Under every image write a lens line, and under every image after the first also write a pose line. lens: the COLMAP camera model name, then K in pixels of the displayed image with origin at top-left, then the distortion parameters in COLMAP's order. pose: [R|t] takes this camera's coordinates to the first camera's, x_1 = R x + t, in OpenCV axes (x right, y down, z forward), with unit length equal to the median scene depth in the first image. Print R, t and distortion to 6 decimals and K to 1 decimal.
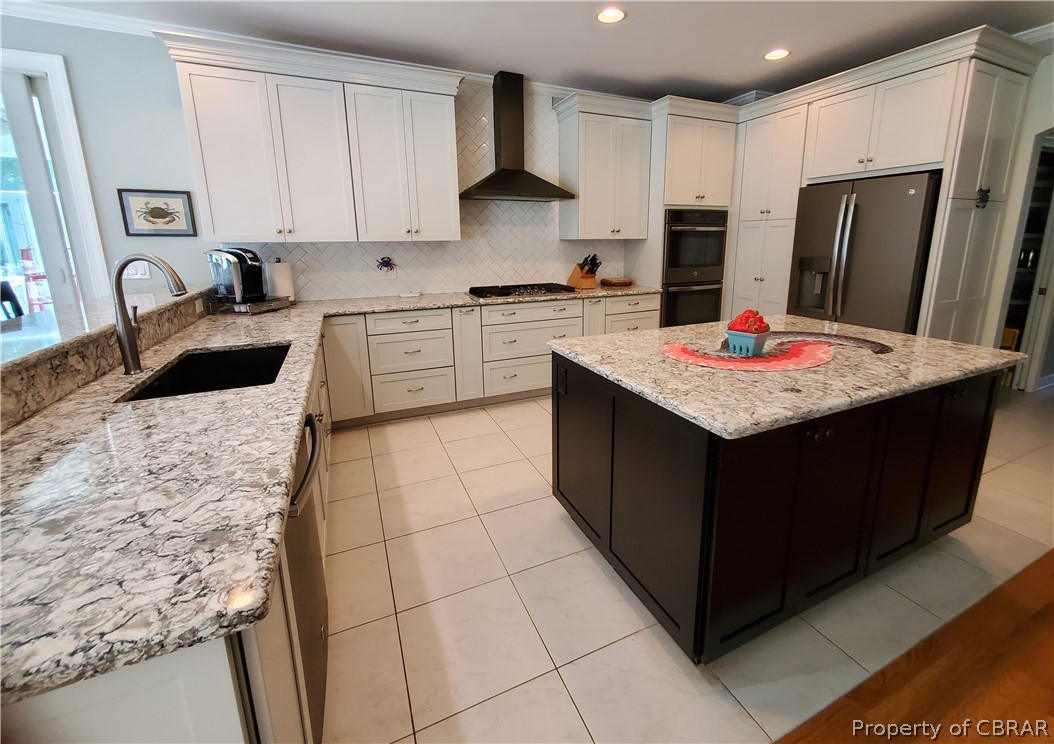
lens RADIAL K [[434.4, 0, 550.5], [0, 434.4, 333.1], [0, 0, 1]] dist [-0.001662, -0.000194]
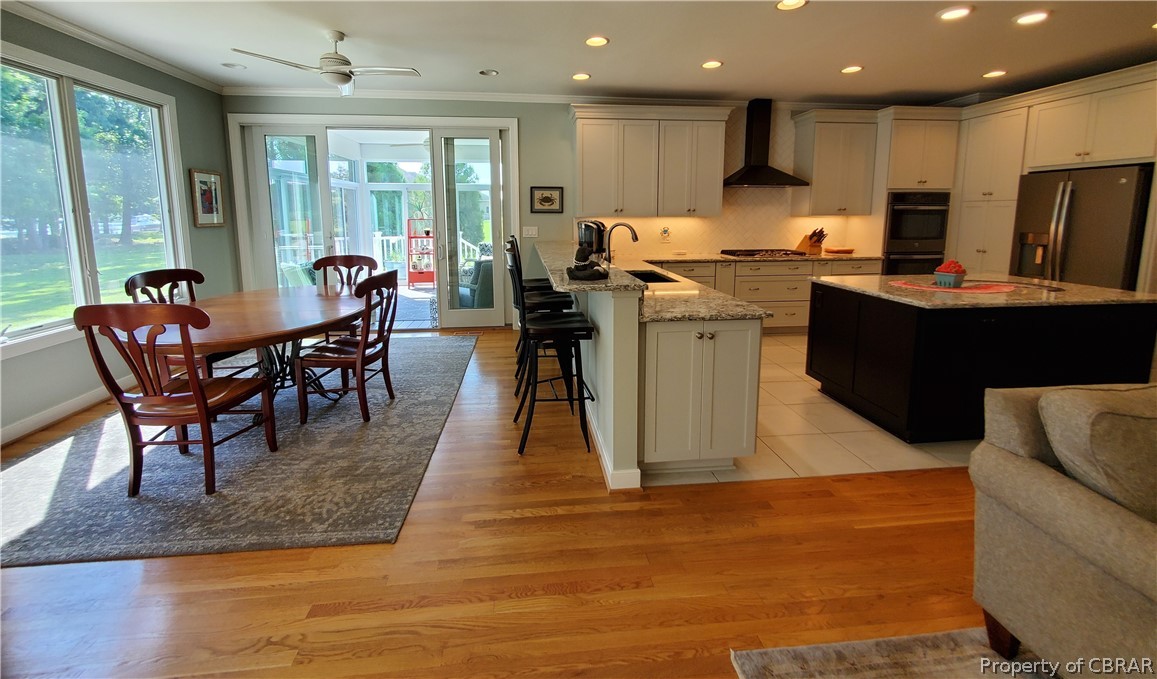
lens RADIAL K [[462.0, 0, 569.3], [0, 462.0, 272.3], [0, 0, 1]] dist [-0.000537, -0.000570]
pose [[0.944758, 0.046115, -0.324508, -0.165613], [-0.073385, 0.994680, -0.072299, 0.108740], [0.319448, 0.092119, 0.943116, -0.537810]]
